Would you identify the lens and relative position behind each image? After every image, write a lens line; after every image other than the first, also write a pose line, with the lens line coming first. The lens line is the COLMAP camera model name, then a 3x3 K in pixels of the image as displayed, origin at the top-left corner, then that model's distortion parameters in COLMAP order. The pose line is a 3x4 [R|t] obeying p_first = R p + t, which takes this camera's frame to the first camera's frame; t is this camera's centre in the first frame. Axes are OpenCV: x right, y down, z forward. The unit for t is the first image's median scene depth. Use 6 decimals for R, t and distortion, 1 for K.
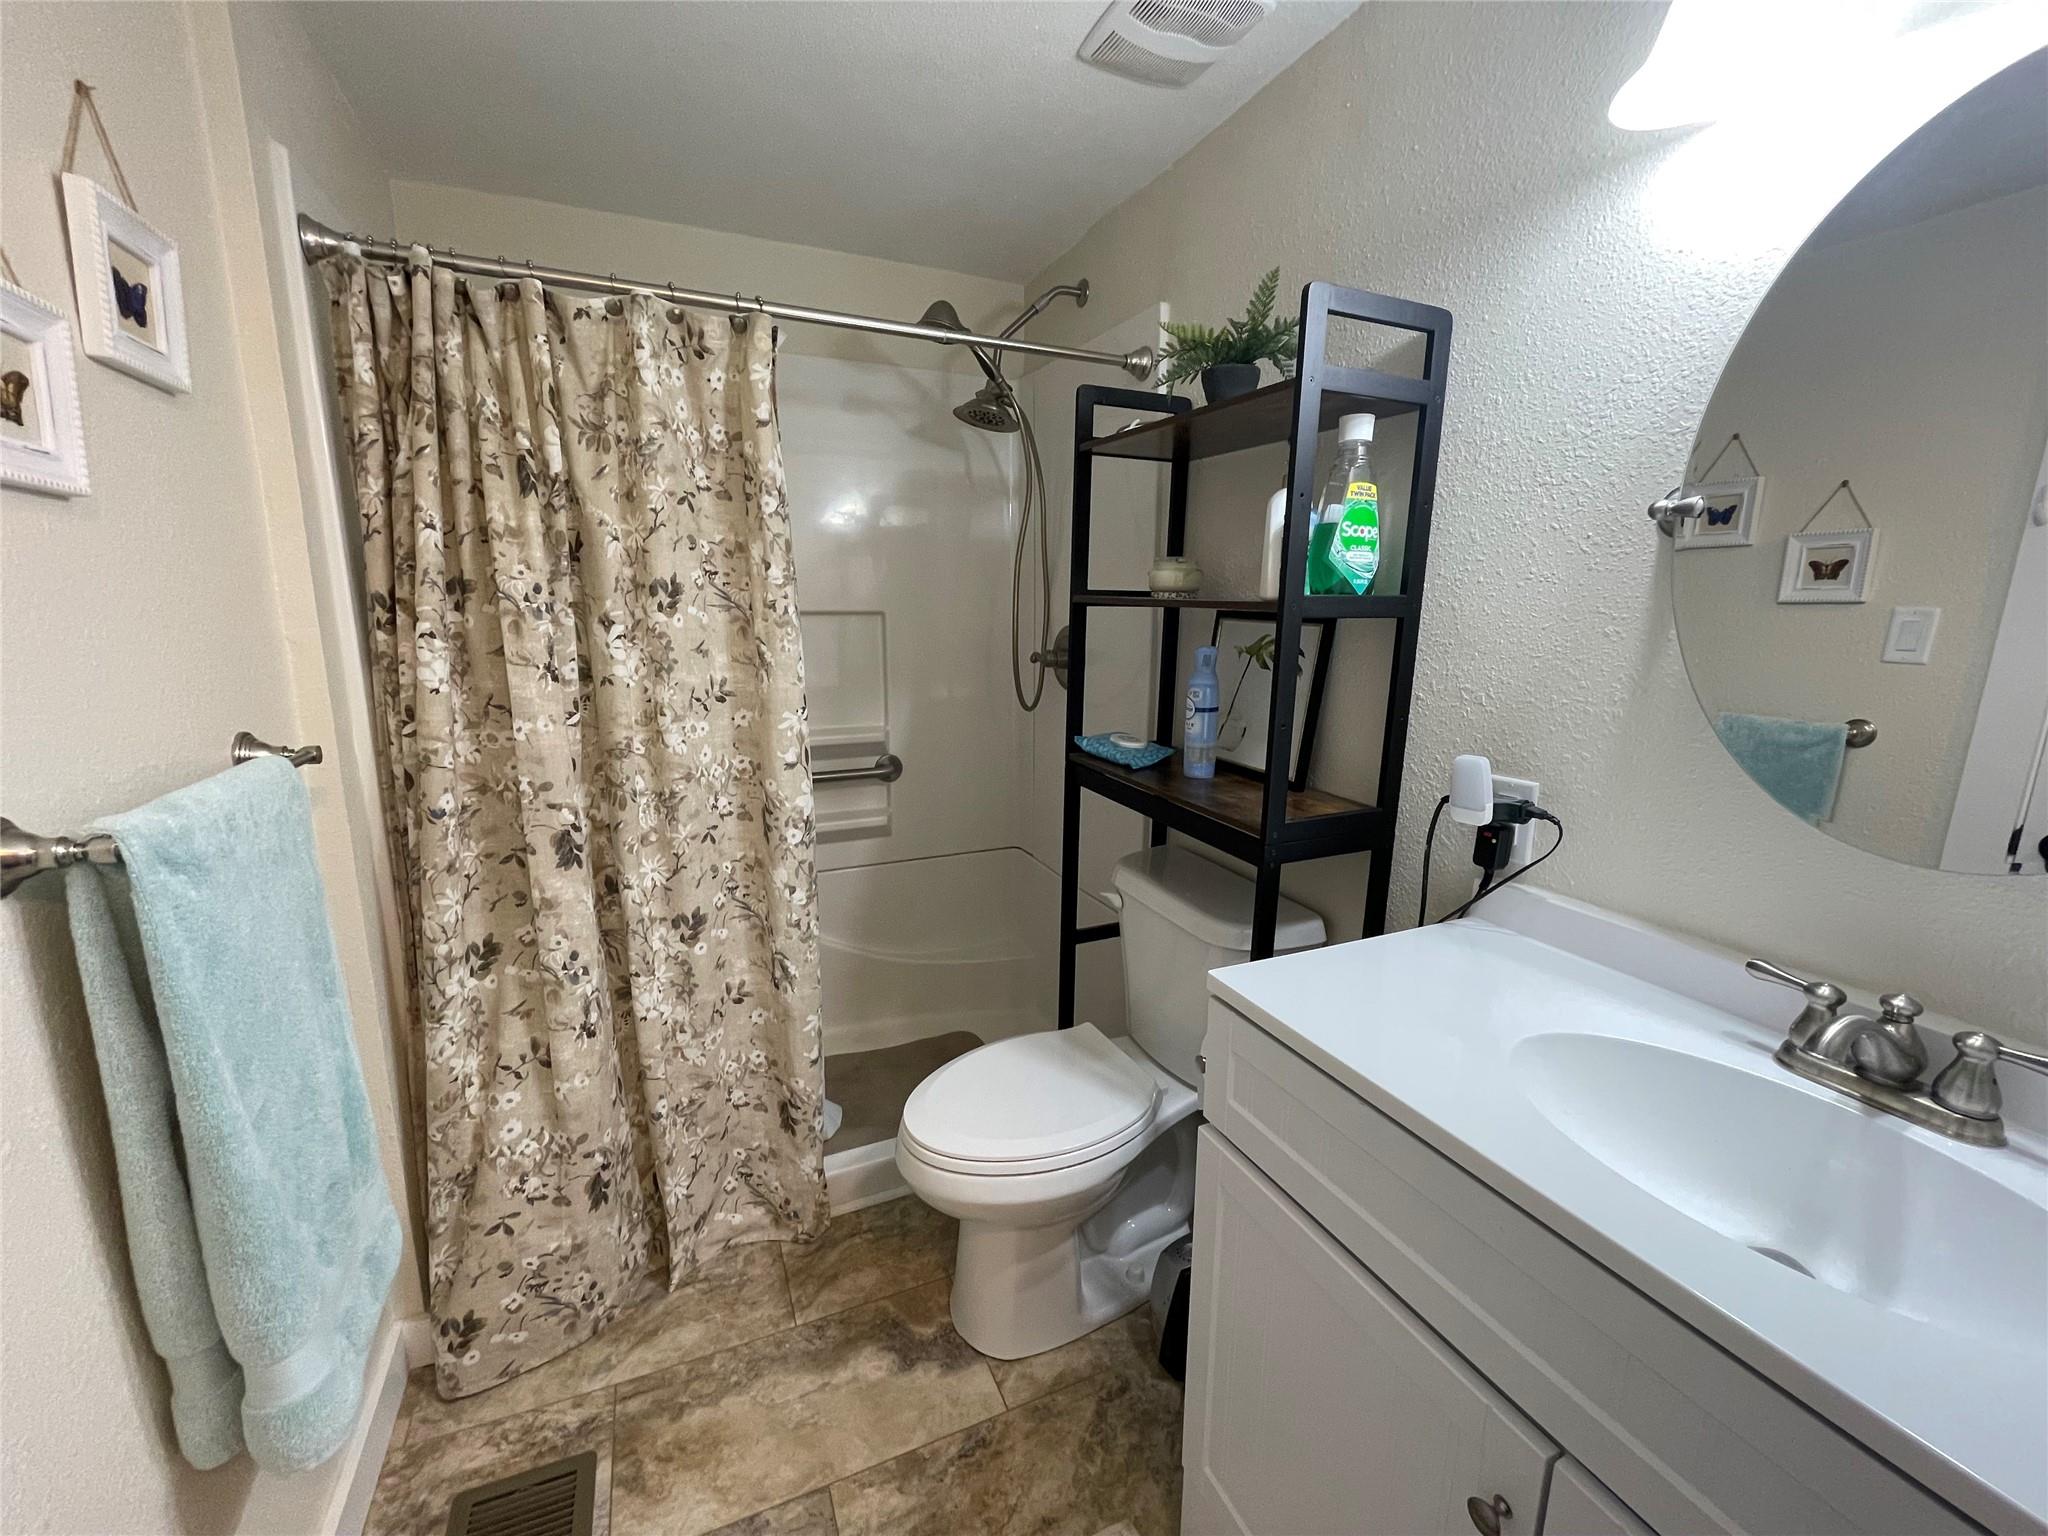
lens RADIAL K [[826.4, 0, 1019.1], [0, 826.4, 764.0], [0, 0, 1]] dist [-0.002387, -0.000476]
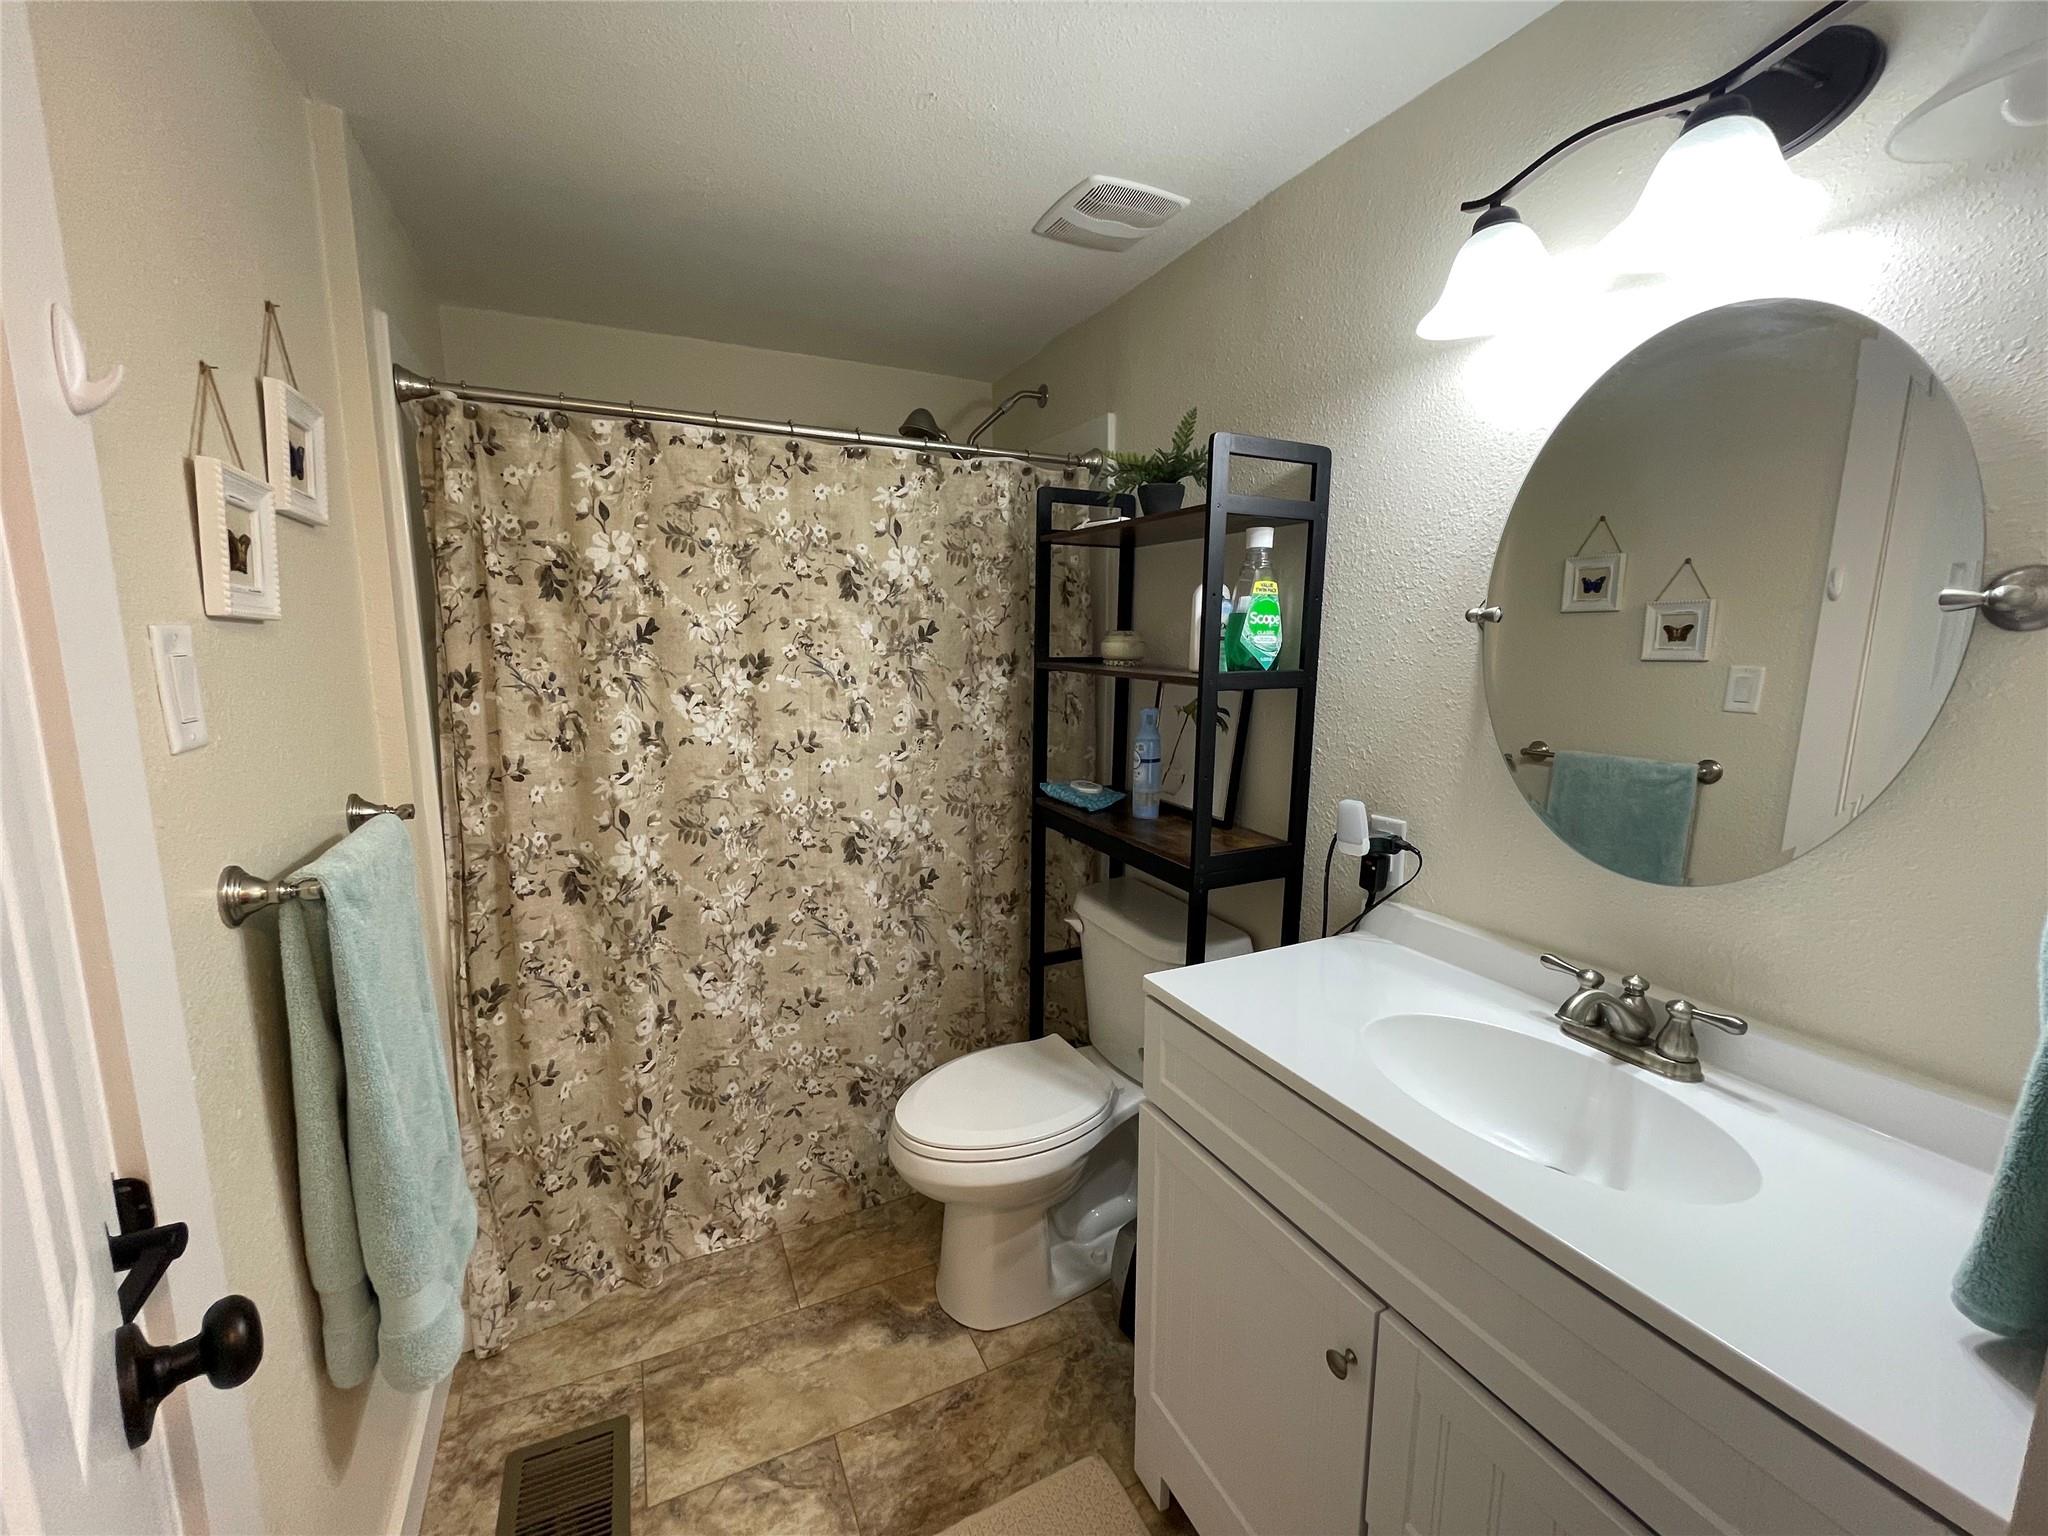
lens RADIAL K [[826.4, 0, 1023.0], [0, 826.4, 765.2], [0, 0, 1]] dist [-0.002387, -0.000476]
pose [[0.999260, -0.010669, 0.036955, 0.001757], [0.012213, 0.999051, -0.041814, -0.014330], [-0.036474, 0.042235, 0.998442, -0.202208]]
